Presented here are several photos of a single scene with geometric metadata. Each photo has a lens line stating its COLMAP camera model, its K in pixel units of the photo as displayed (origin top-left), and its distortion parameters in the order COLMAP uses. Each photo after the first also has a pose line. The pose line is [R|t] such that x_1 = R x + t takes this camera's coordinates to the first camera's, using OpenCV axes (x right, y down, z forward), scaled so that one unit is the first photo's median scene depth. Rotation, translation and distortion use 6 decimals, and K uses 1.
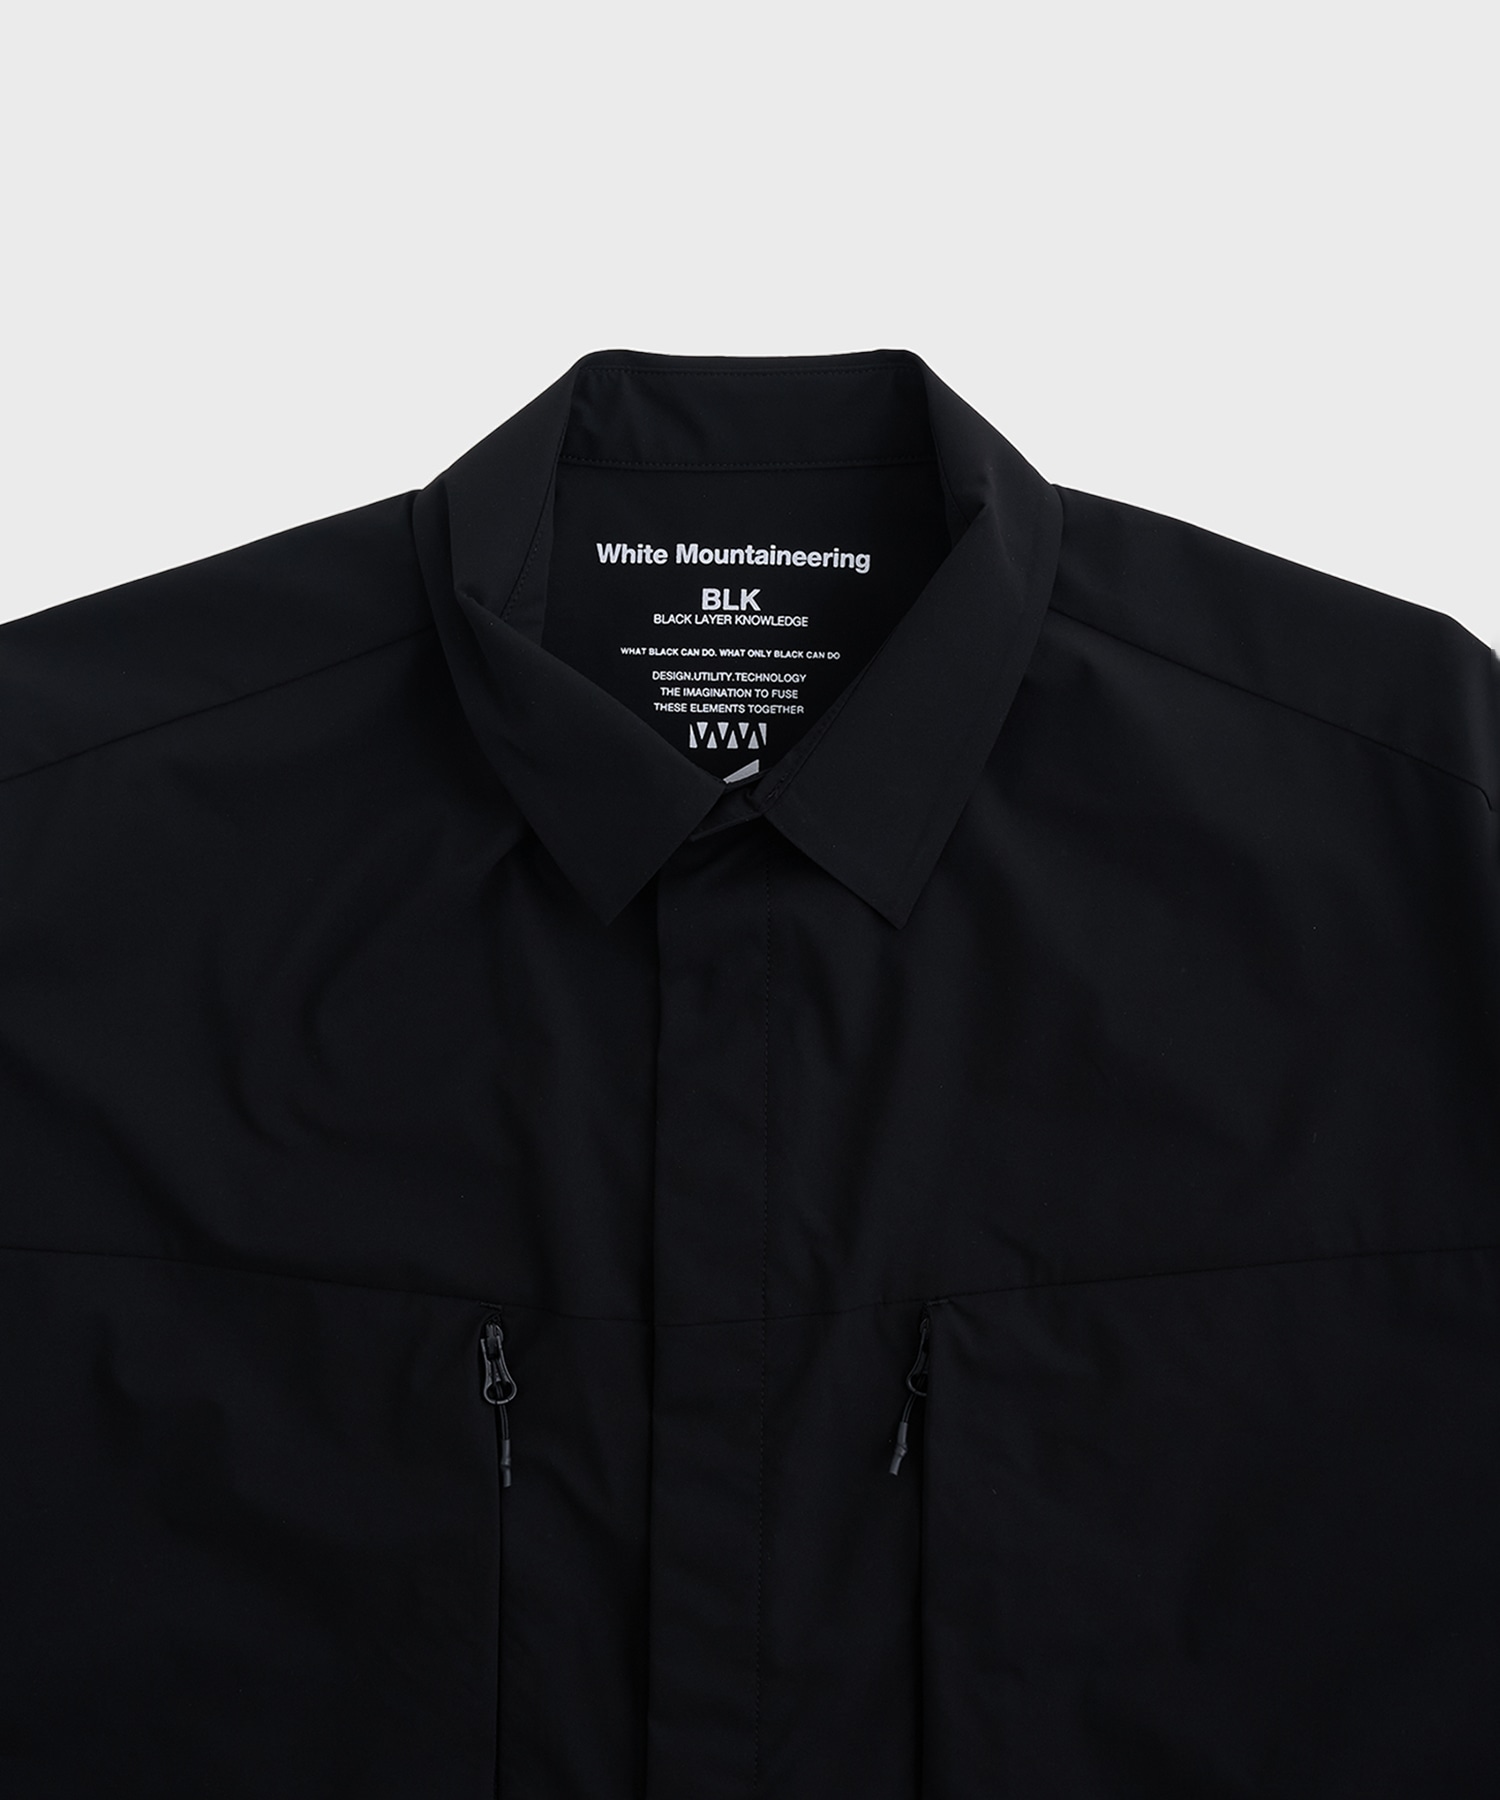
lens RADIAL K [[3349.2, 0, 750.0], [0, 3349.2, 900.0], [0, 0, 1]] dist [-0.039744, 0.085161]
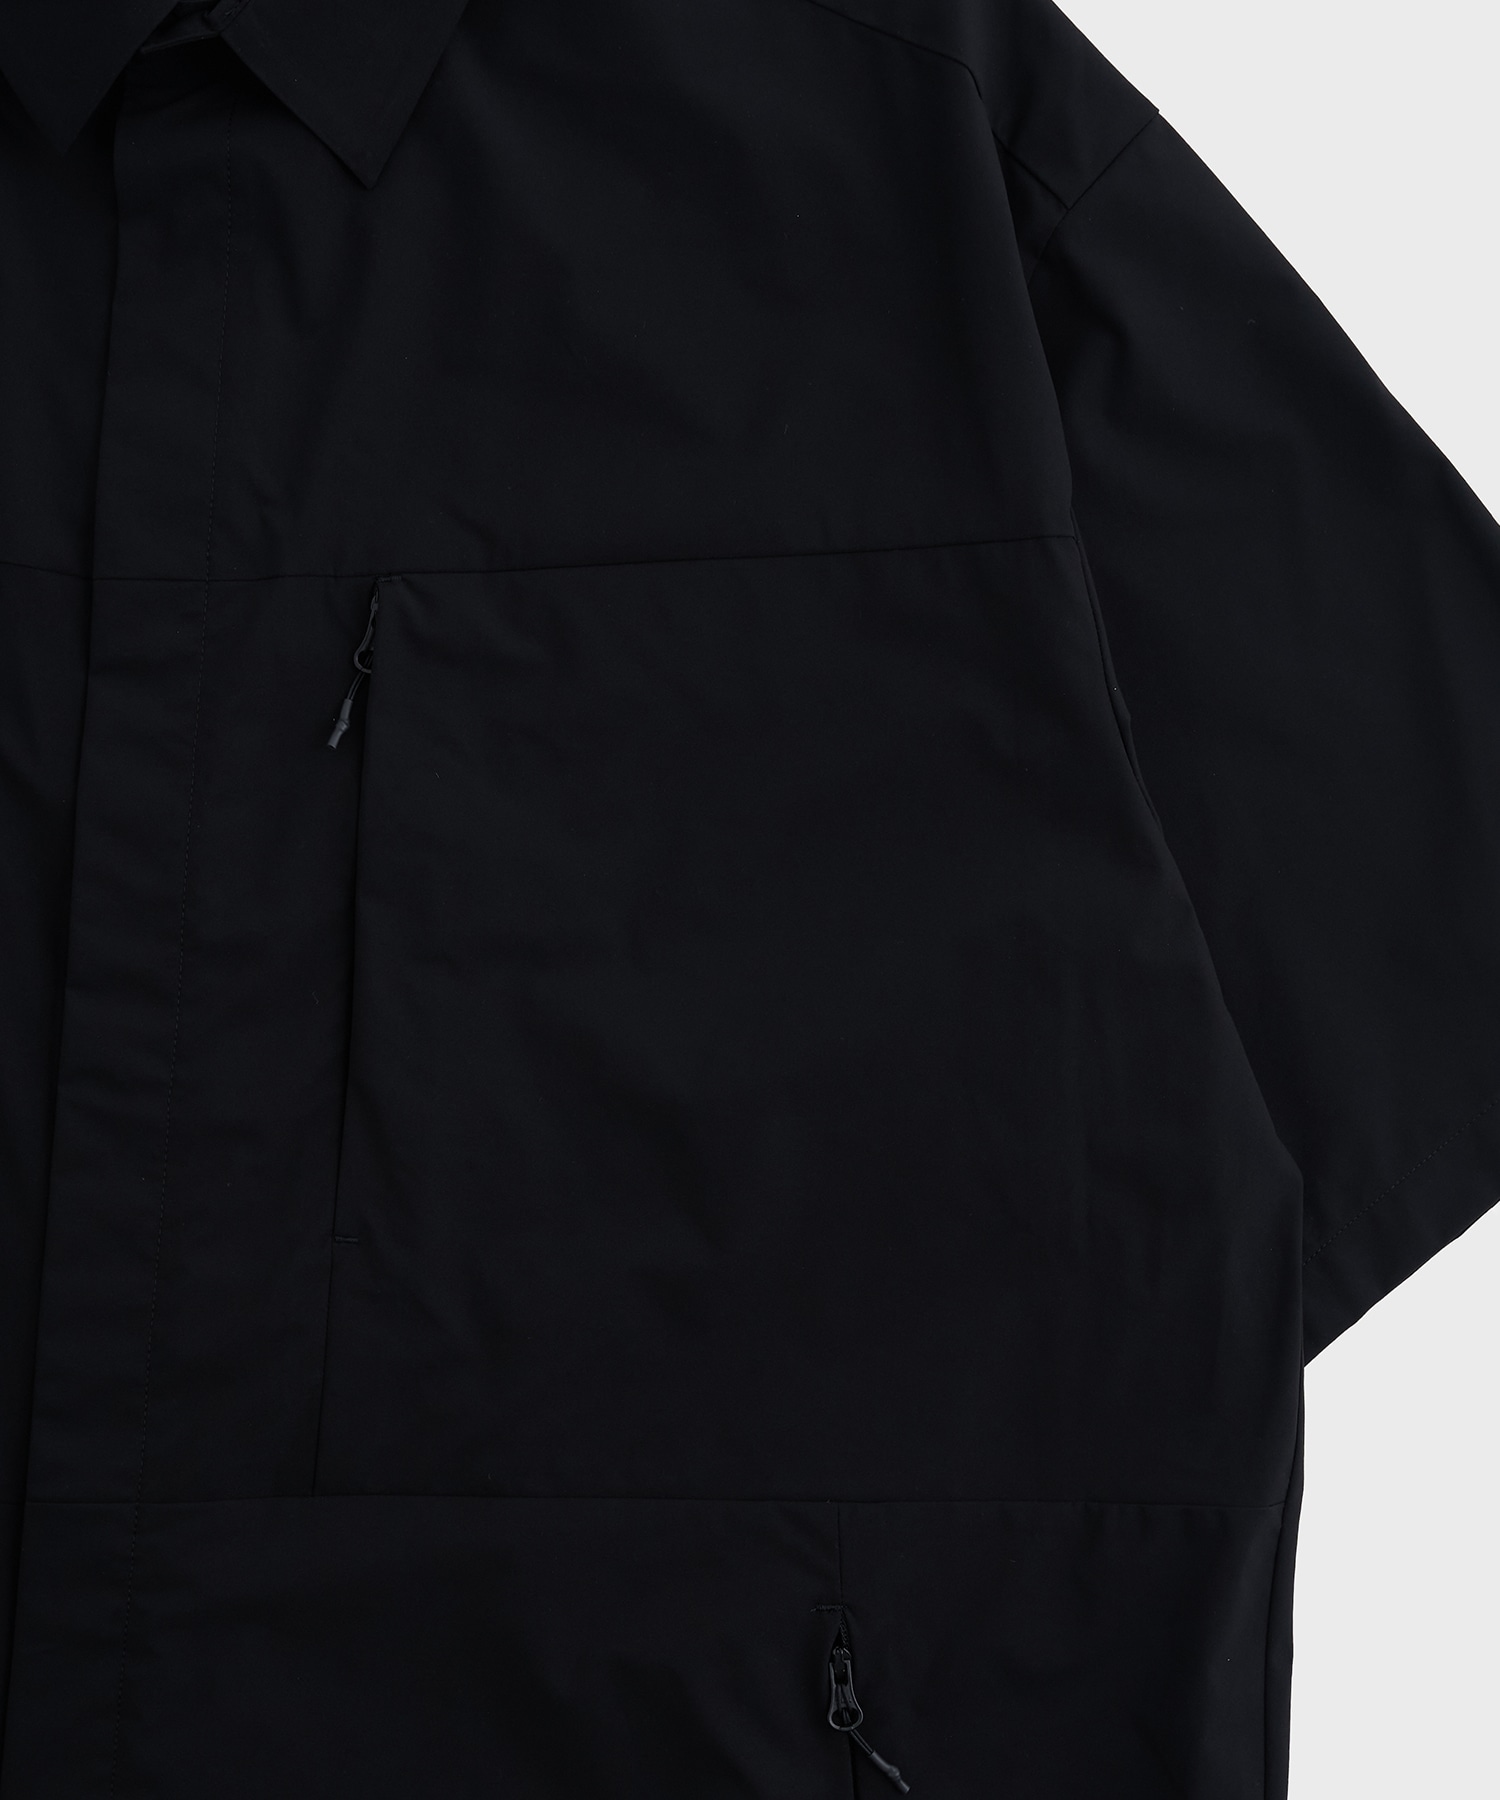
lens RADIAL K [[3349.2, 0, 750.0], [0, 3349.2, 900.0], [0, 0, 1]] dist [-0.039744, 0.085161]
pose [[0.997773, 0.053212, 0.040212, 0.126977], [-0.053443, 0.998560, 0.004699, 0.204578], [-0.039904, -0.006838, 0.999180, 0.026987]]
